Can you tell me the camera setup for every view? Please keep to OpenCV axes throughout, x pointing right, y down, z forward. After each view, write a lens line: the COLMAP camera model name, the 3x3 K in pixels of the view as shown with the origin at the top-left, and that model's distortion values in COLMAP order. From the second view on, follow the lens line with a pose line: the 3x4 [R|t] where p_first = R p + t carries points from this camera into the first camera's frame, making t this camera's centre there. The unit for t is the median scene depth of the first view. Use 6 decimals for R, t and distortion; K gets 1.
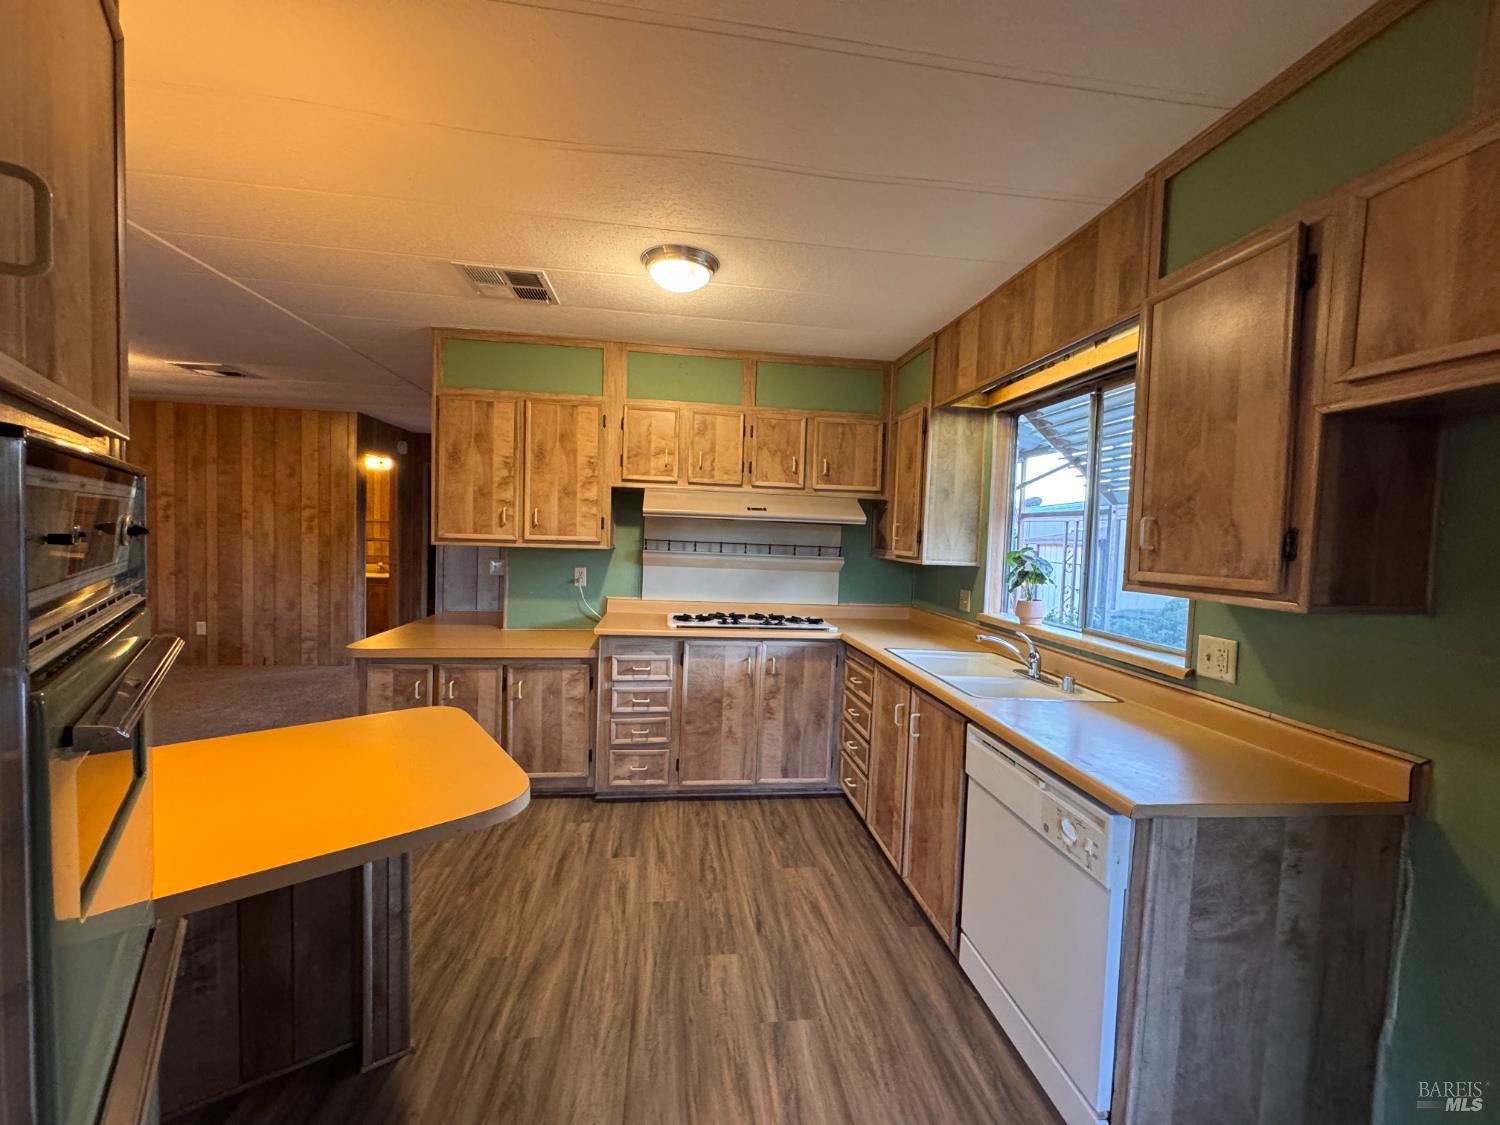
lens RADIAL K [[596.3, 0, 748.9], [0, 596.3, 563.9], [0, 0, 1]] dist [-0.006205, 0.000771]
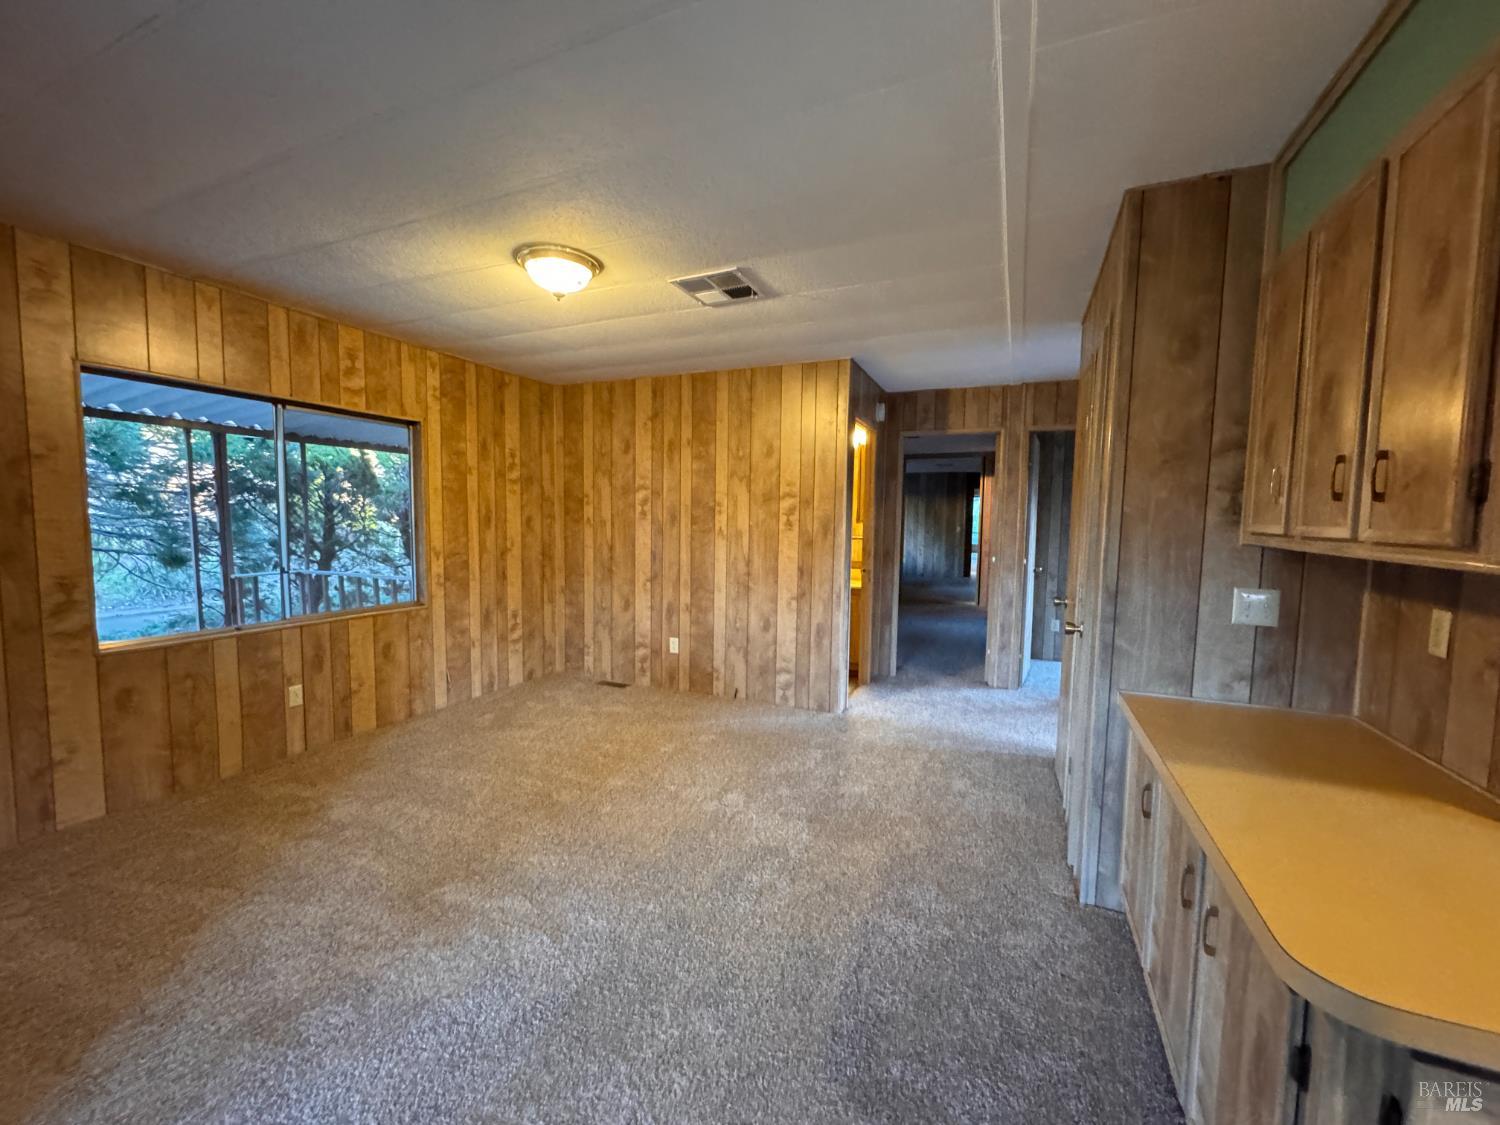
lens RADIAL K [[596.3, 0, 747.1], [0, 596.3, 562.4], [0, 0, 1]] dist [-0.006205, 0.000771]
pose [[0.851637, 0.016727, -0.523865, -0.391031], [-0.010021, 0.999828, 0.015633, -0.023053], [0.524036, -0.008064, 0.851658, 0.334132]]
